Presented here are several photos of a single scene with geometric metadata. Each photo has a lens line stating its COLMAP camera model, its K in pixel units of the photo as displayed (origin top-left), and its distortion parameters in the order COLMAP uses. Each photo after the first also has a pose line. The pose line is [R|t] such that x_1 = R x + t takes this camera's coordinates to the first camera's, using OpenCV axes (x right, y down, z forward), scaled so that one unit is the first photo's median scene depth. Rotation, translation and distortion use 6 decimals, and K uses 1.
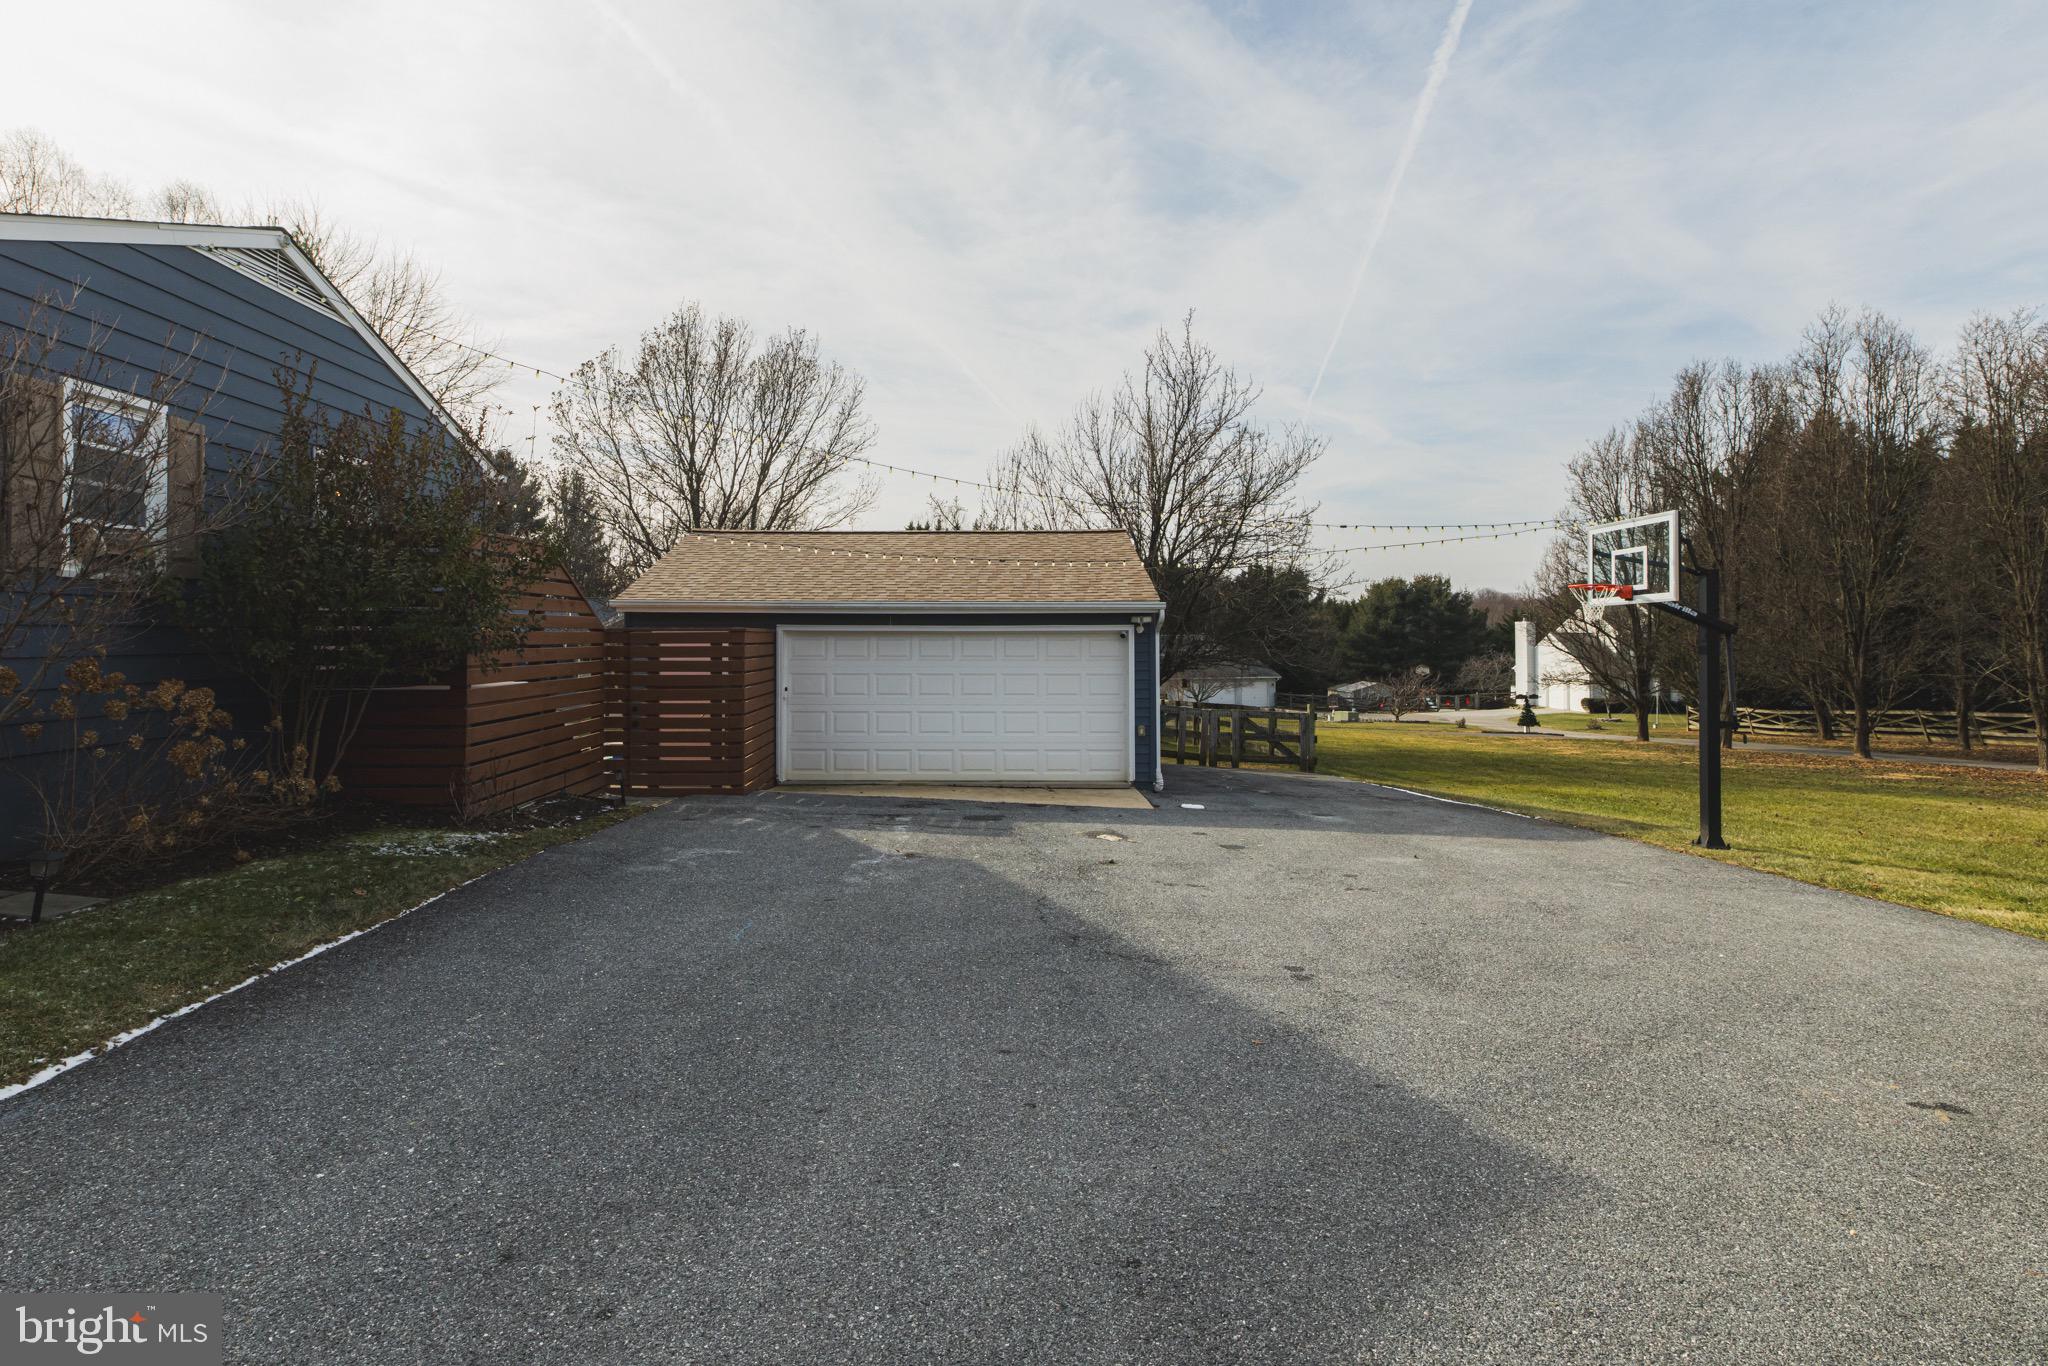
lens RADIAL K [[1074.9, 0, 950.2], [0, 1074.9, 625.9], [0, 0, 1]] dist [0.001600, -0.000811]
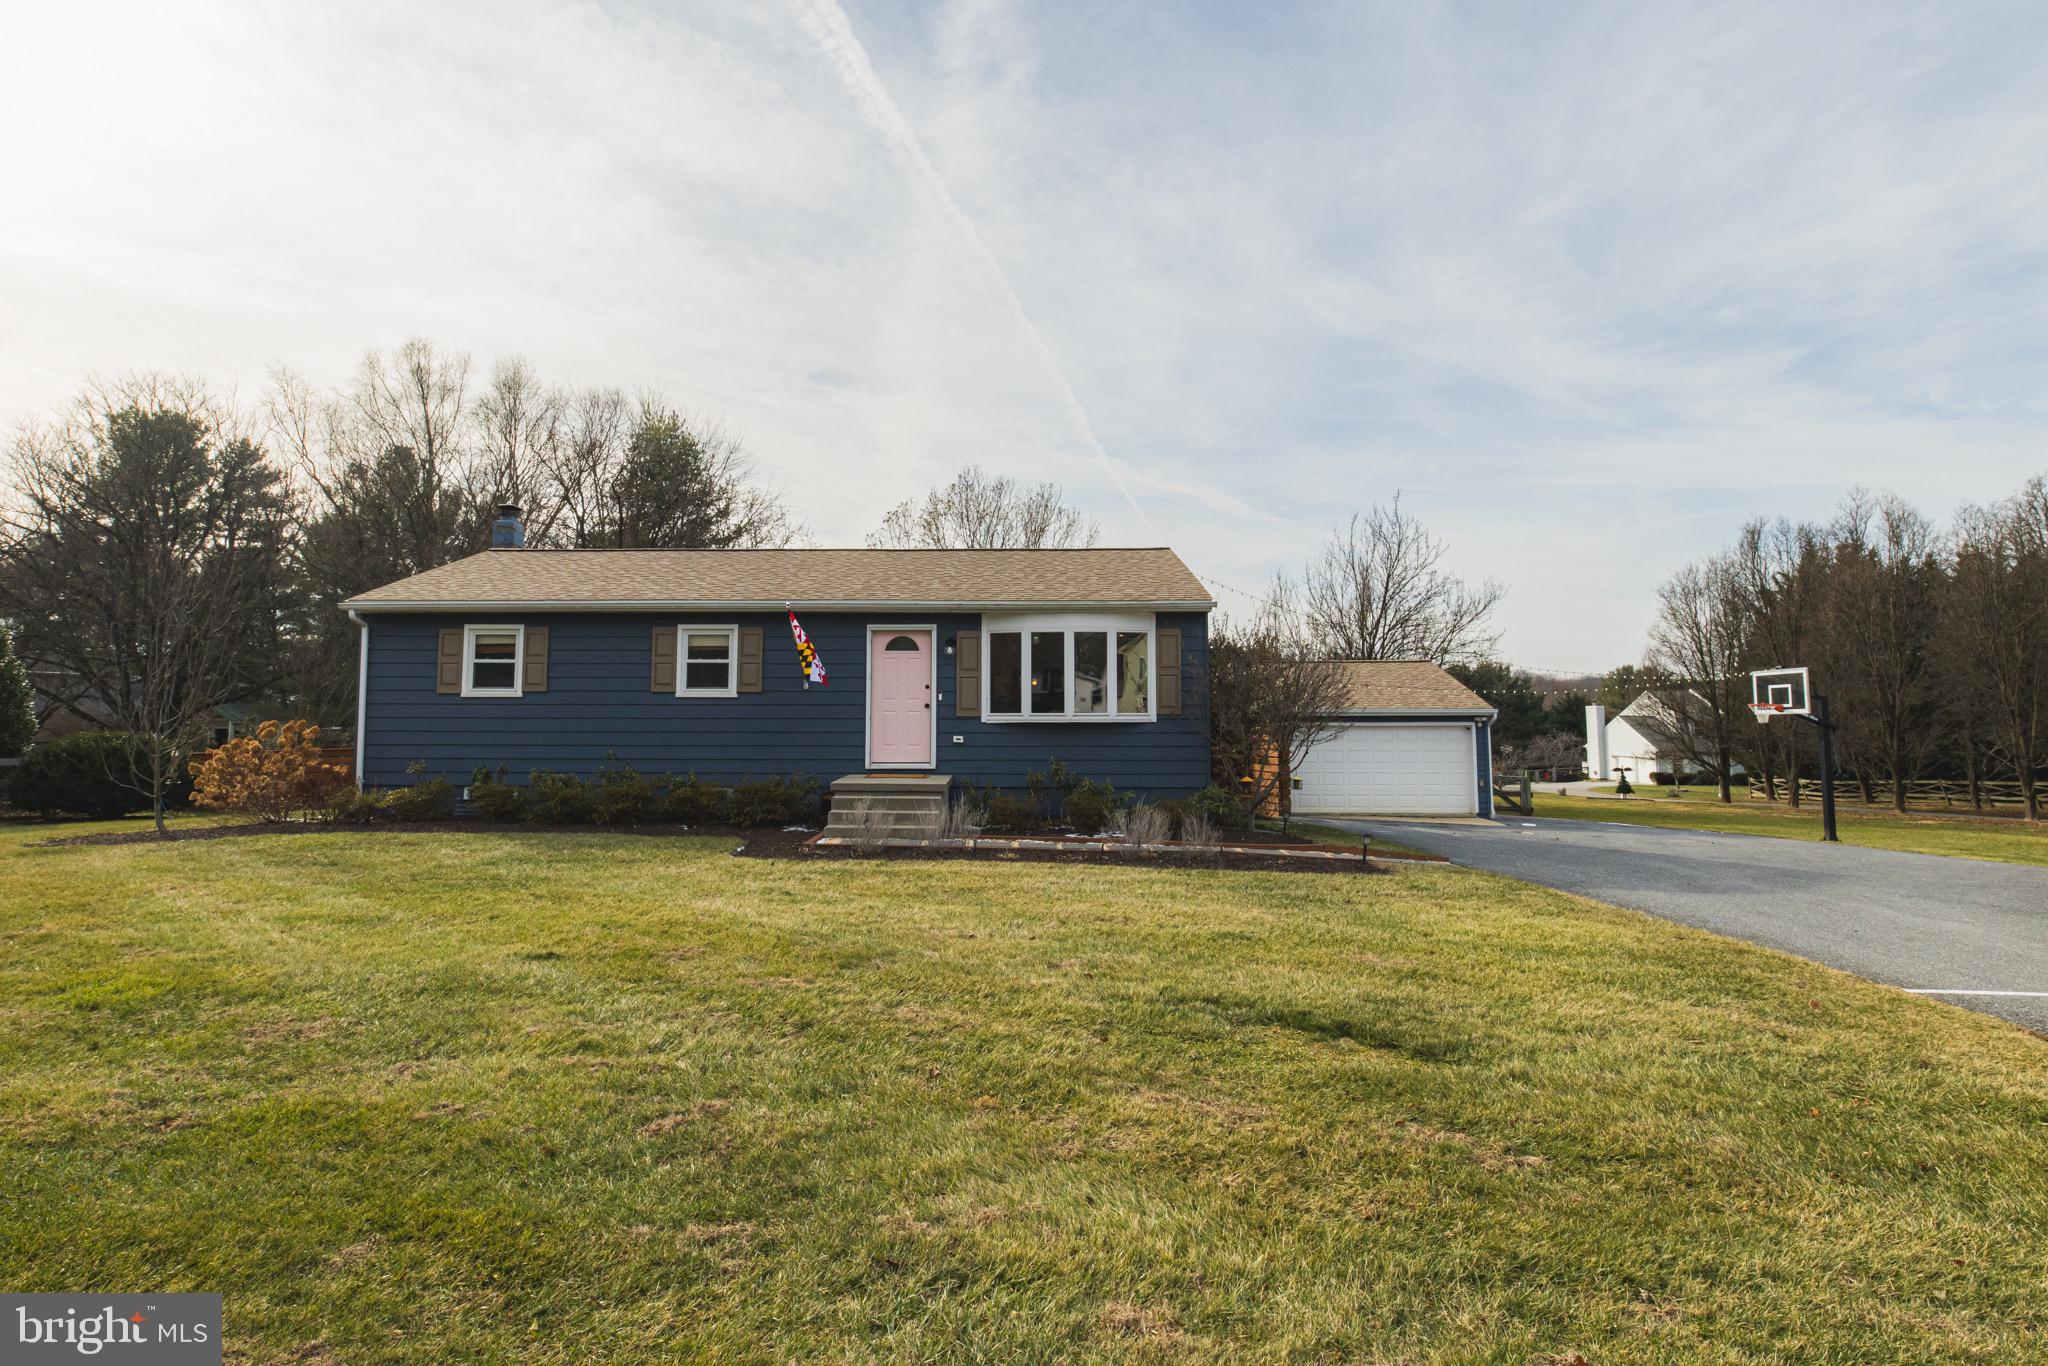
lens RADIAL K [[984.6, 0, 1029.5], [0, 984.6, 637.3], [0, 0, 1]] dist [-0.000927, 0.000344]
pose [[0.999935, 0.000742, -0.011362, -0.253659], [-0.001533, 0.997567, -0.069702, -0.012055], [0.011283, 0.069715, 0.997503, -0.285723]]
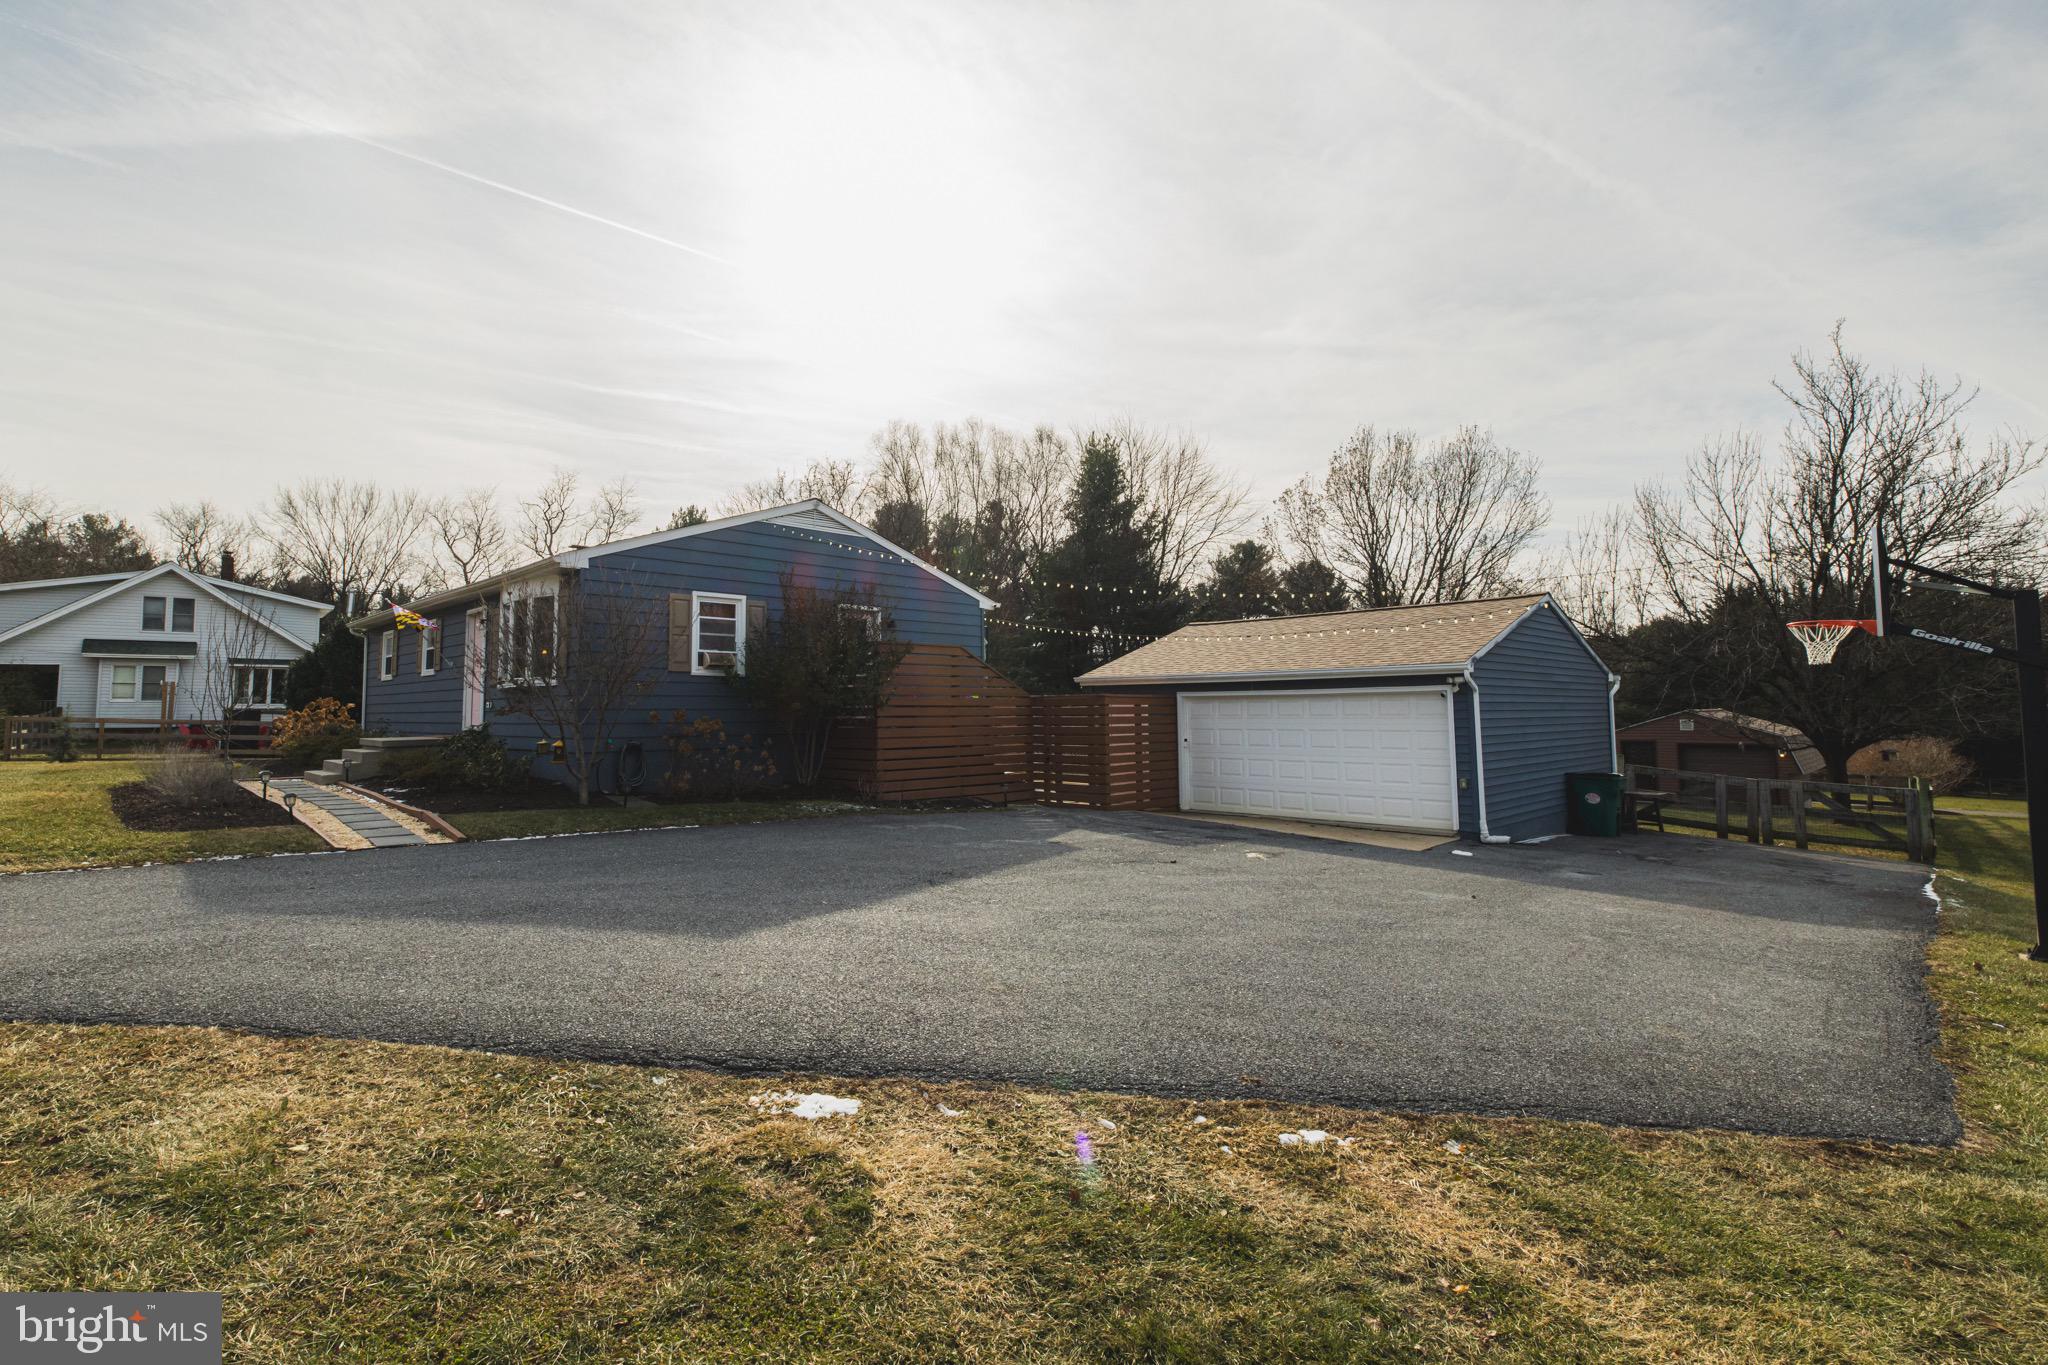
lens RADIAL K [[902.8, 0, 977.2], [0, 902.8, 651.3], [0, 0, 1]] dist [-0.000130, 0.000642]
pose [[0.707812, -0.054051, -0.704330, 0.228999], [0.012533, 0.997872, -0.063983, 0.008423], [0.706290, 0.036461, 0.706983, 0.008706]]
